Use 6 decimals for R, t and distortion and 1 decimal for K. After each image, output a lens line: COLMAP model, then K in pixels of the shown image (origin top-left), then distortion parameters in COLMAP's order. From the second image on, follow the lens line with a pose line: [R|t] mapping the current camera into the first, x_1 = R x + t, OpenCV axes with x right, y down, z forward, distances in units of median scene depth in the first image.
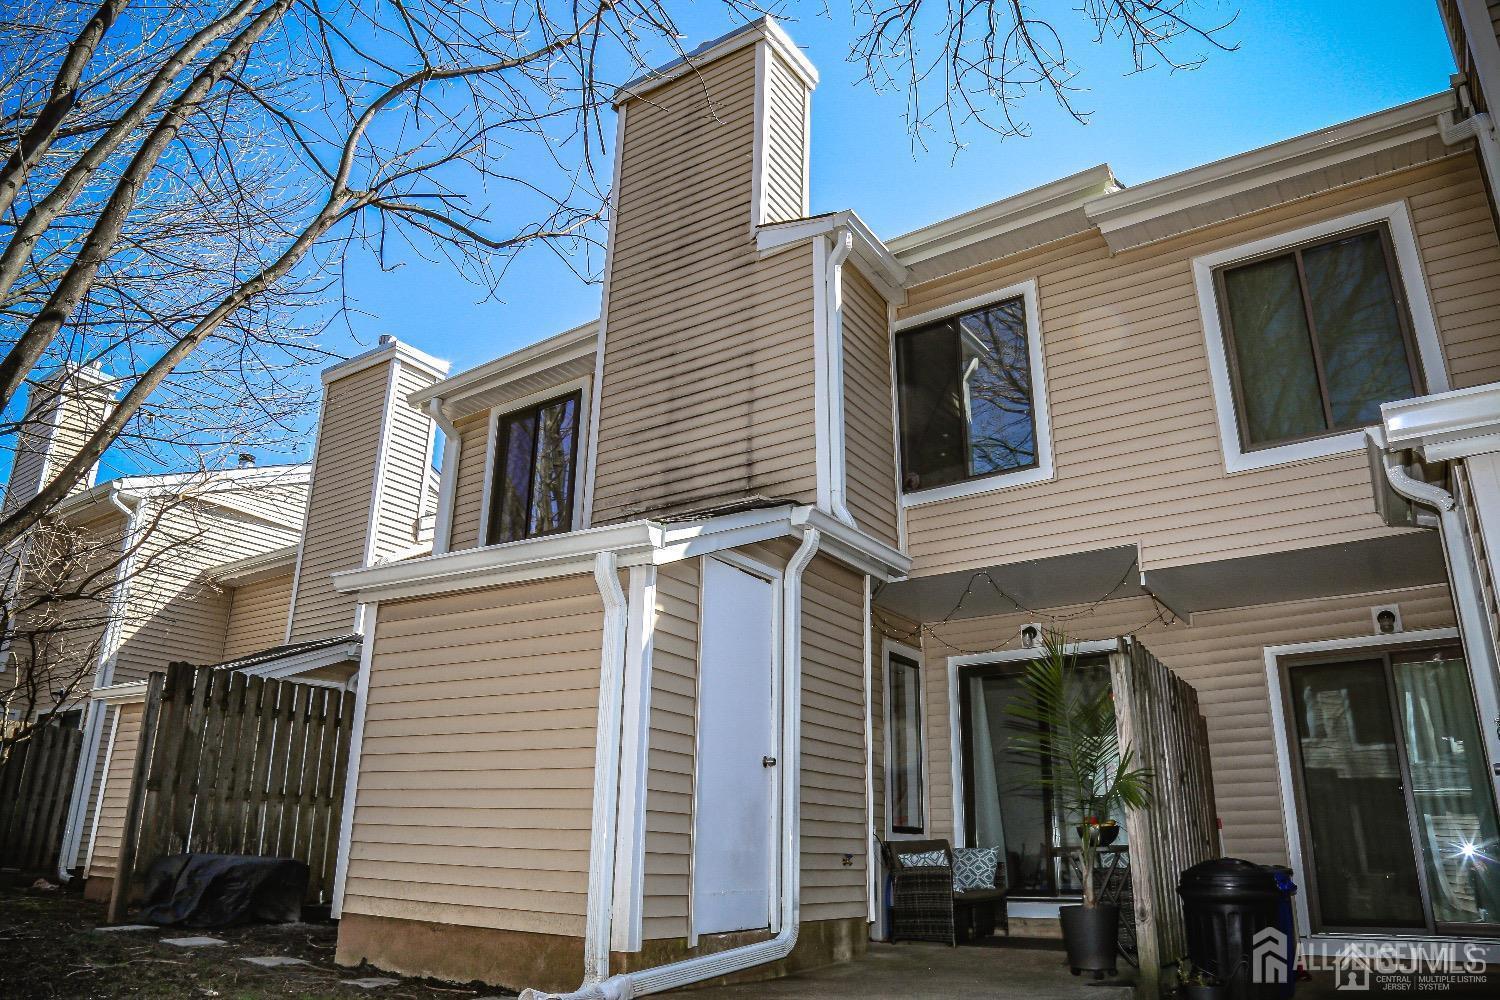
lens RADIAL K [[1009.8, 0, 758.9], [0, 1009.8, 512.6], [0, 0, 1]] dist [-0.074747, 0.004049]
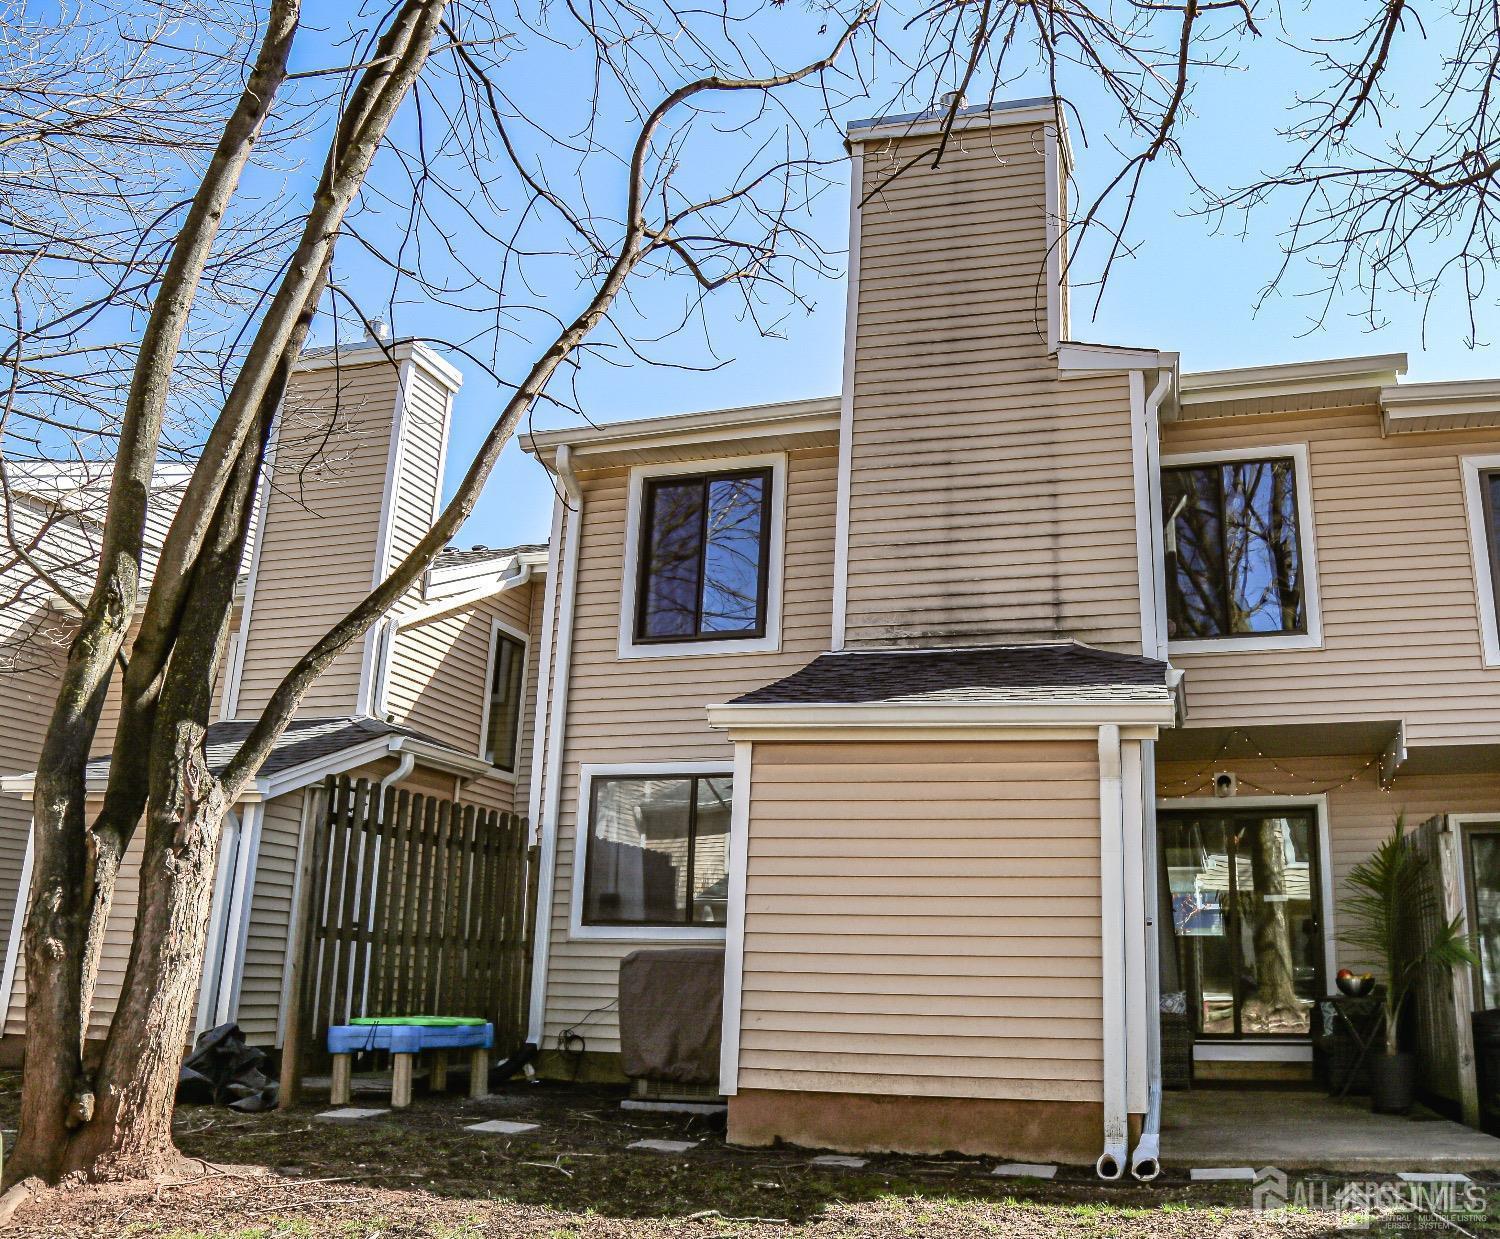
lens RADIAL K [[1307.0, 0, 748.6], [0, 1307.0, 607.7], [0, 0, 1]] dist [-0.080798, 0.021020]
pose [[0.941941, 0.087001, 0.324311, -0.675215], [-0.111824, 0.991994, 0.058671, -0.083002], [-0.316610, -0.091531, 0.944129, -0.069122]]
